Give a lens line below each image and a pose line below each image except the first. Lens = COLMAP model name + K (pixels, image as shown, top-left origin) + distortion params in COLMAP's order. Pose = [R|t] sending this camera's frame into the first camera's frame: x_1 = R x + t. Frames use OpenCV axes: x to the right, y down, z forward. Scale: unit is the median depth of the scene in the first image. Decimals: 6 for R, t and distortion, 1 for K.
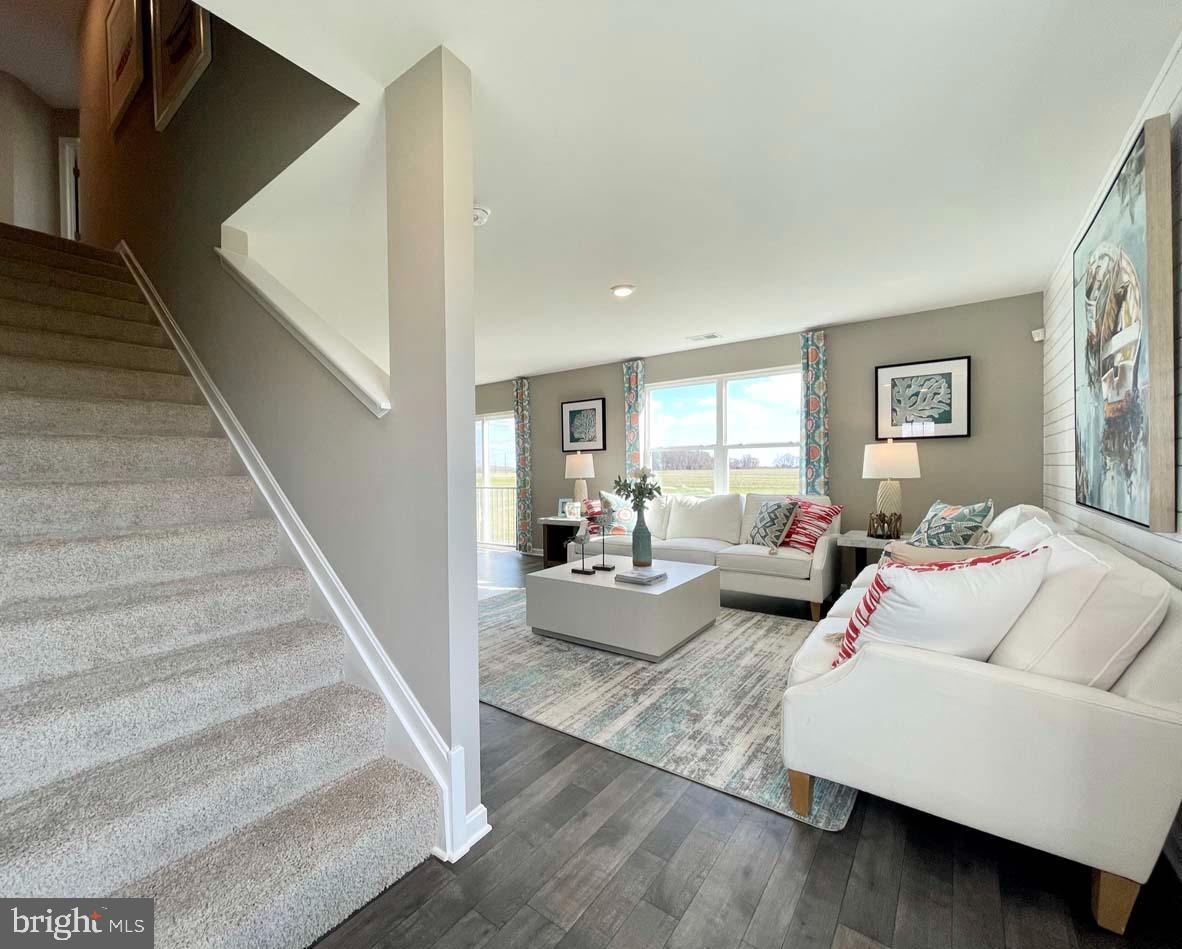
lens RADIAL K [[511.2, 0, 545.2], [0, 511.2, 476.5], [0, 0, 1]] dist [-0.003490, -0.000006]
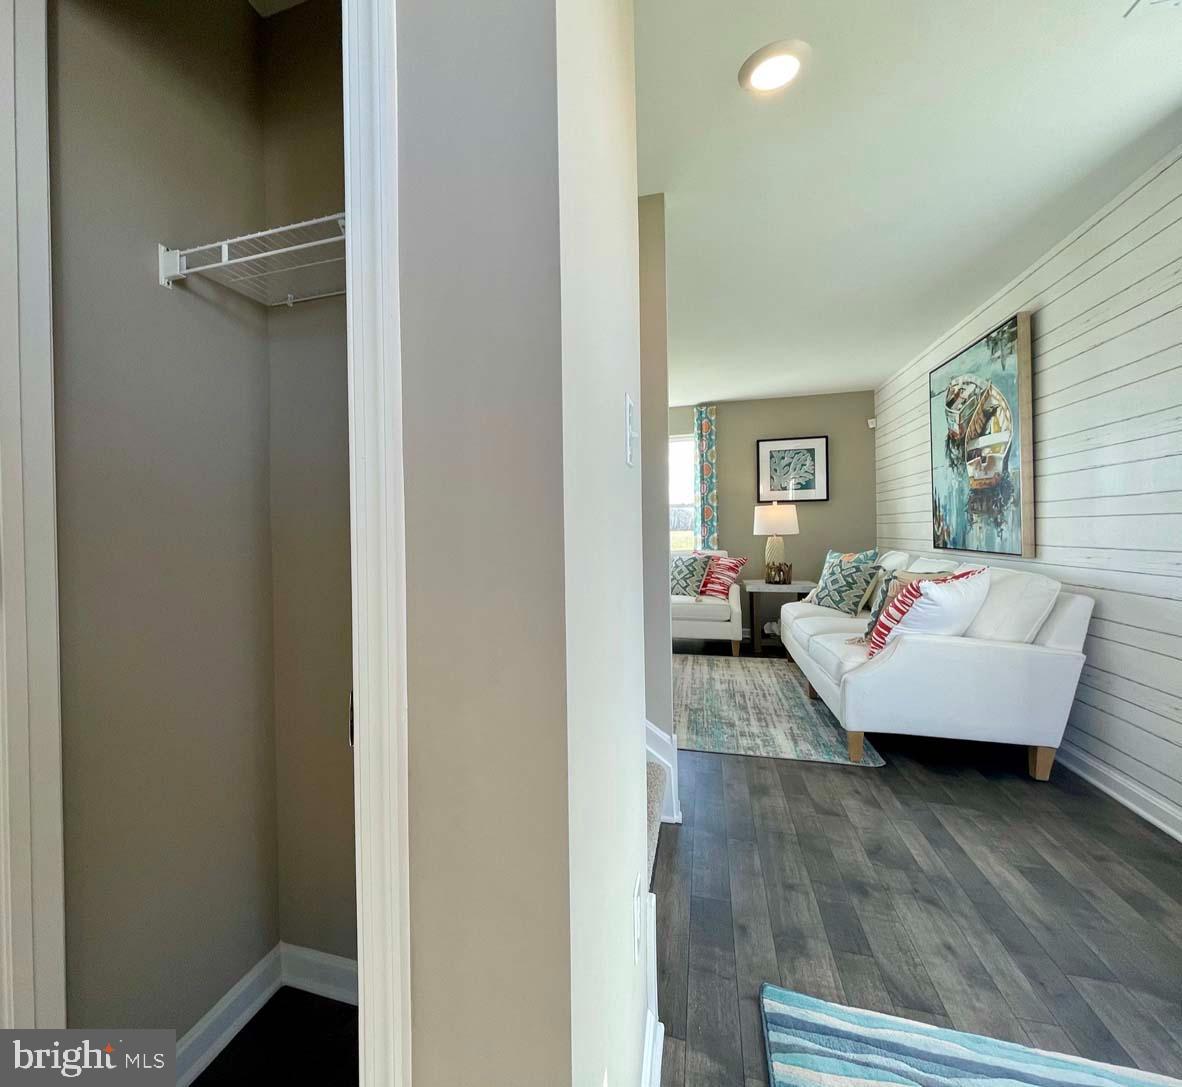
lens RADIAL K [[598.2, 0, 497.5], [0, 598.2, 532.7], [0, 0, 1]] dist [-0.002175, 0.000439]
pose [[0.942397, -0.001986, 0.334491, -0.444770], [0.007695, 0.999846, -0.015742, 0.017803], [-0.334408, 0.017409, 0.942267, -0.111202]]
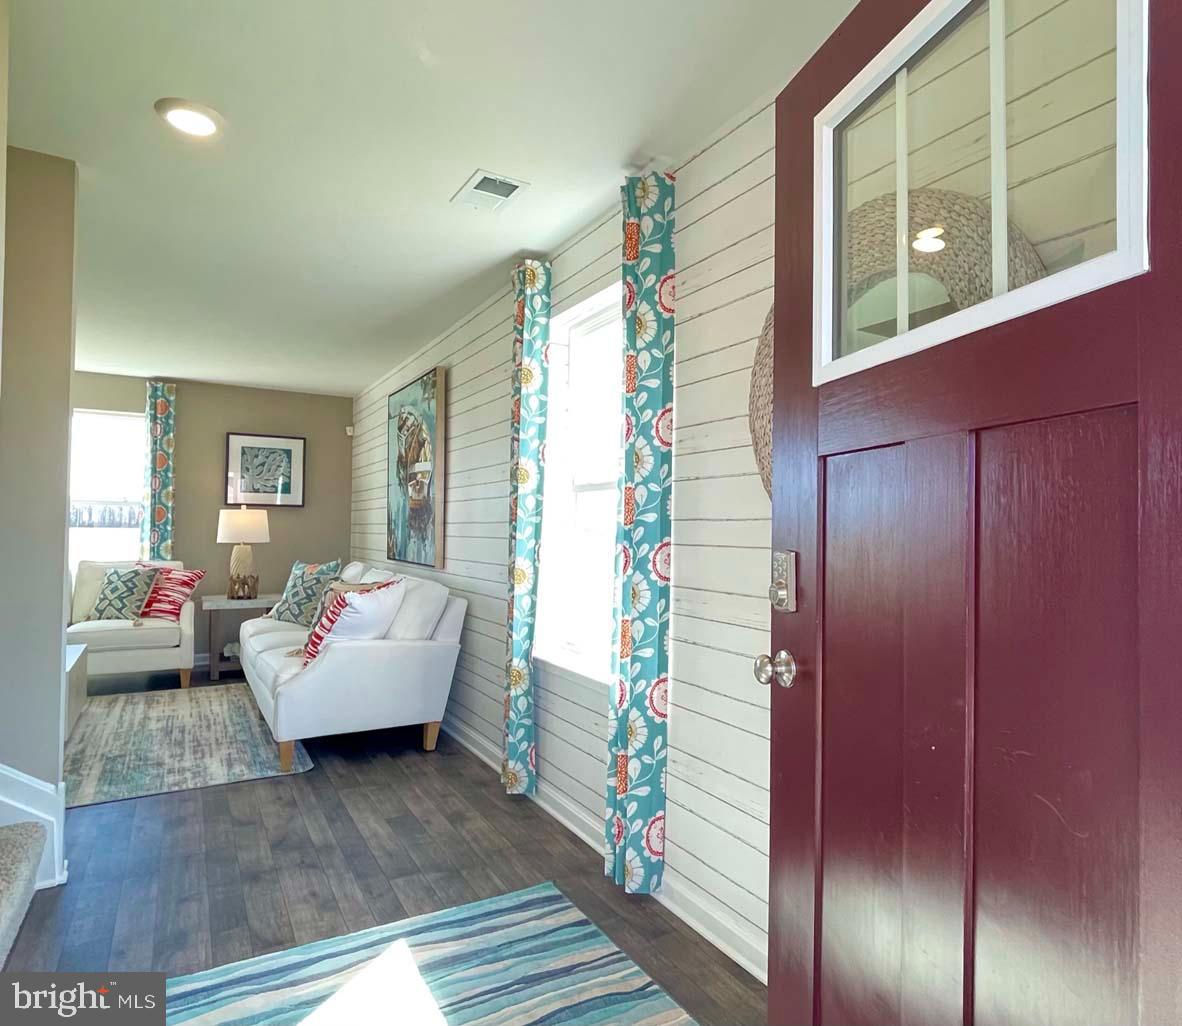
lens RADIAL K [[732.5, 0, 629.1], [0, 732.5, 517.2], [0, 0, 1]] dist [-0.001197, -0.001291]
pose [[0.342719, 0.034676, 0.938798, -0.516112], [-0.003929, 0.999363, -0.035478, 0.001641], [-0.939430, 0.008470, 0.342636, -0.289727]]
